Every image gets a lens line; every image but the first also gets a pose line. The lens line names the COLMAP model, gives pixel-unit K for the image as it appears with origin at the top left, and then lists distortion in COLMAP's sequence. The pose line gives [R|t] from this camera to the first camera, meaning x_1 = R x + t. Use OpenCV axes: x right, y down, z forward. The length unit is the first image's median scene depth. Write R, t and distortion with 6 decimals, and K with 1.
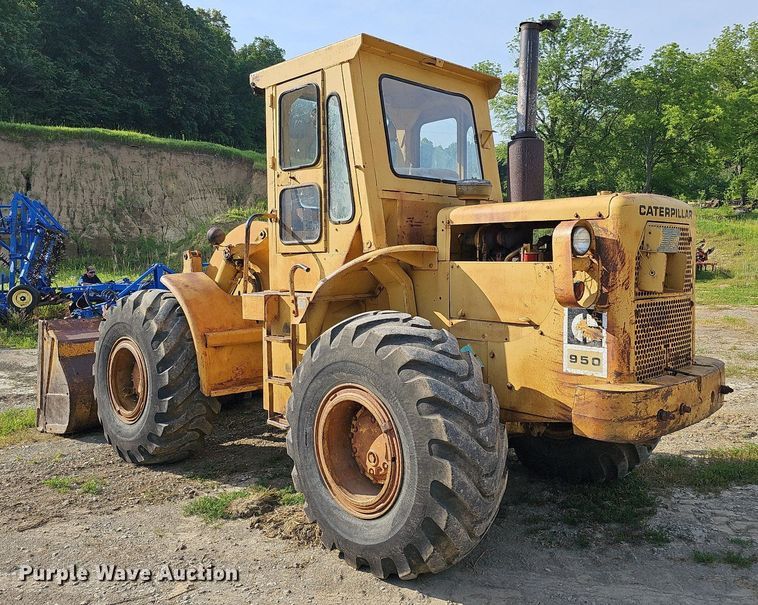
lens RADIAL K [[660.8, 0, 411.1], [0, 660.8, 270.9], [0, 0, 1]] dist [0.051419, -0.025444]
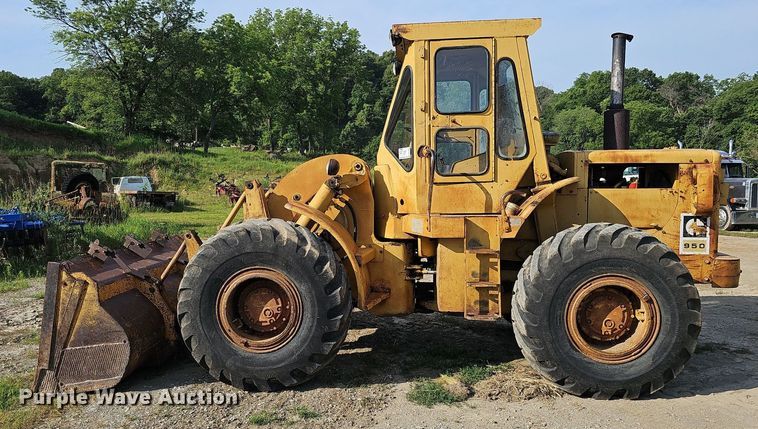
lens RADIAL K [[567.2, 0, 369.5], [0, 567.2, 219.2], [0, 0, 1]] dist [0.050695, -0.032469]
pose [[0.772086, -0.032076, 0.634708, -0.086153], [0.012970, 0.999313, 0.034723, 0.000215], [-0.635386, -0.018577, 0.771971, 0.025364]]
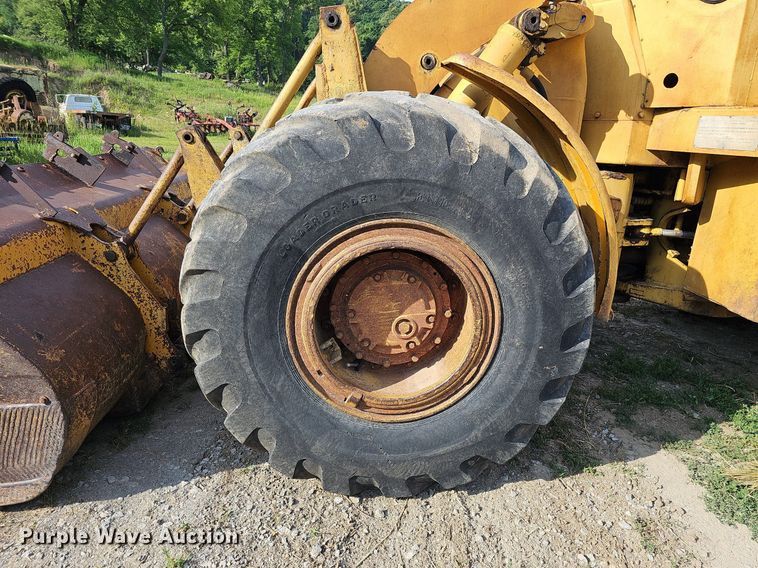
lens RADIAL K [[502.8, 0, 380.4], [0, 502.8, 281.6], [0, 0, 1]] dist [0.045616, -0.039477]
pose [[0.694014, -0.170148, 0.699567, -0.066189], [-0.033417, 0.963013, 0.267375, 0.005996], [-0.719186, -0.208940, 0.662658, 0.083939]]
